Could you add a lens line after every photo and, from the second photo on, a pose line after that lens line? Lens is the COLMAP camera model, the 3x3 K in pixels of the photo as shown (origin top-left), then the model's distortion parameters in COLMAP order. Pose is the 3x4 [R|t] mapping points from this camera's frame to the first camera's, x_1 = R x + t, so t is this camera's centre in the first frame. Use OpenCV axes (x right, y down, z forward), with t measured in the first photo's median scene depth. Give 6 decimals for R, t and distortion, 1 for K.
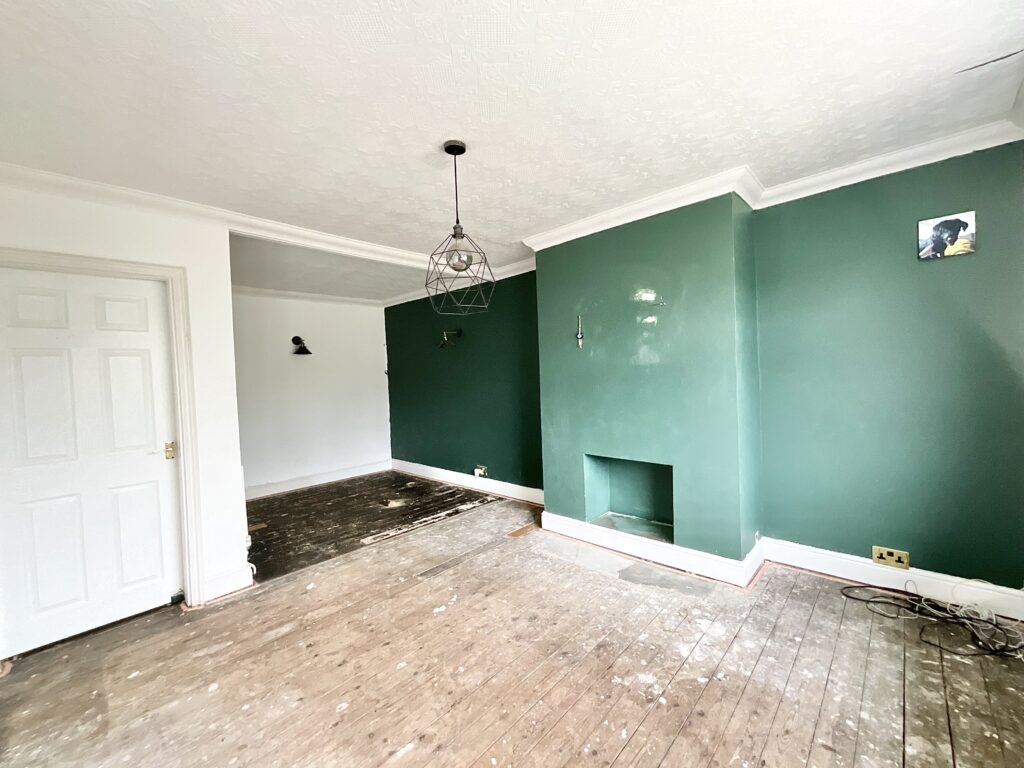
lens RADIAL K [[416.0, 0, 510.7], [0, 416.0, 382.7], [0, 0, 1]] dist [-0.003040, 0.000104]
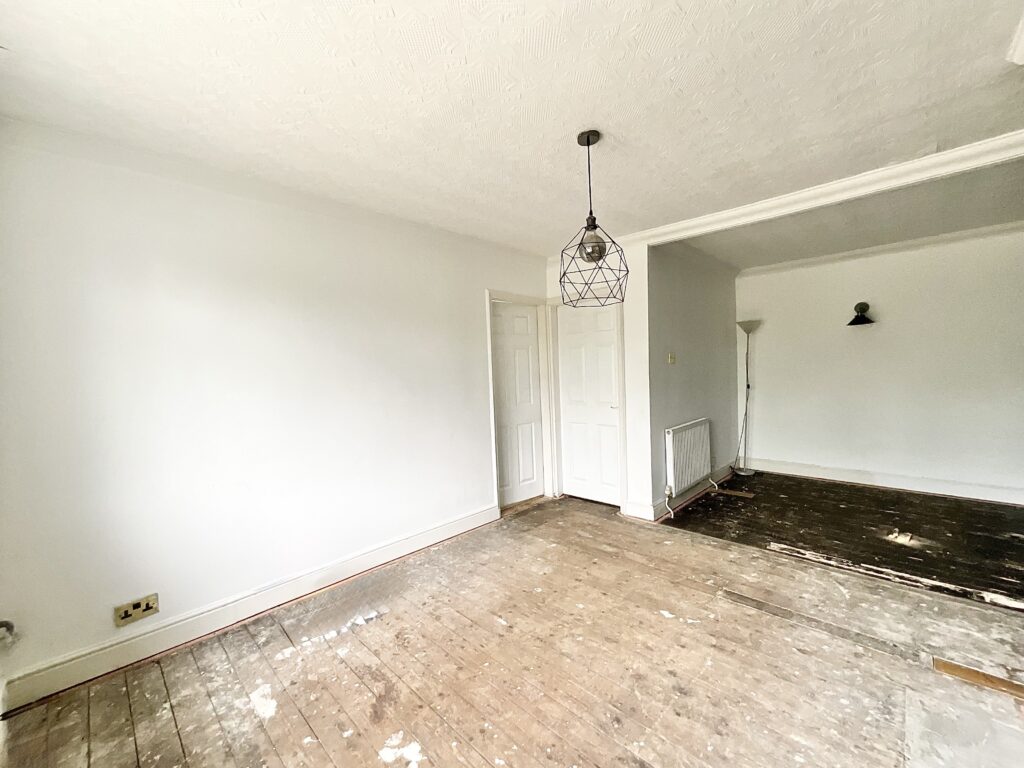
lens RADIAL K [[416.0, 0, 510.7], [0, 416.0, 382.7], [0, 0, 1]] dist [-0.003040, 0.000104]
pose [[-0.022794, 0.074921, -0.996929, 0.539286], [0.013301, 0.997122, 0.074632, -0.036214], [0.999652, -0.011559, -0.023725, 0.499463]]
